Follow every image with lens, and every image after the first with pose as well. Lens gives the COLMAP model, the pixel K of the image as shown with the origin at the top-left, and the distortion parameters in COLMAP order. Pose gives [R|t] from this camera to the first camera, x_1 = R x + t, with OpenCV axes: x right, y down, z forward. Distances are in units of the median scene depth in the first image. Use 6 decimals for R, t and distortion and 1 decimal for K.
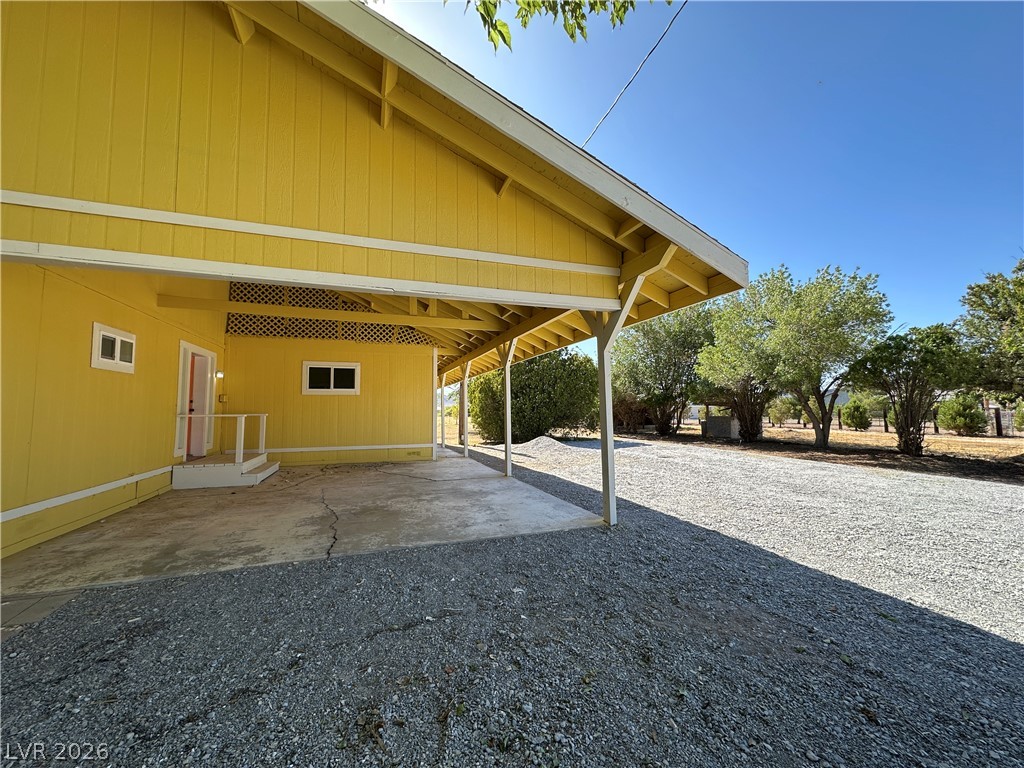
lens RADIAL K [[410.6, 0, 513.0], [0, 410.6, 381.3], [0, 0, 1]] dist [0.001901, 0.000110]
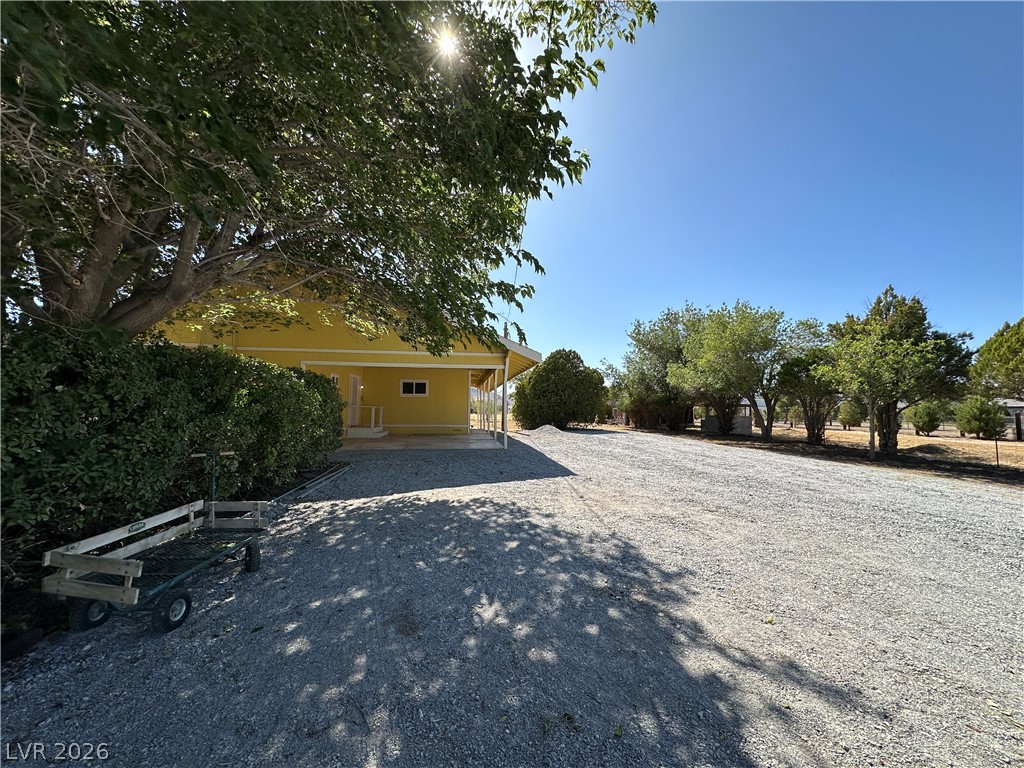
lens RADIAL K [[410.6, 0, 513.0], [0, 410.6, 381.3], [0, 0, 1]] dist [0.001901, 0.000110]
pose [[0.976963, 0.000481, -0.213408, 0.214091], [-0.000049, 0.999998, 0.002030, -0.023122], [0.213408, -0.001973, 0.976961, -0.391651]]
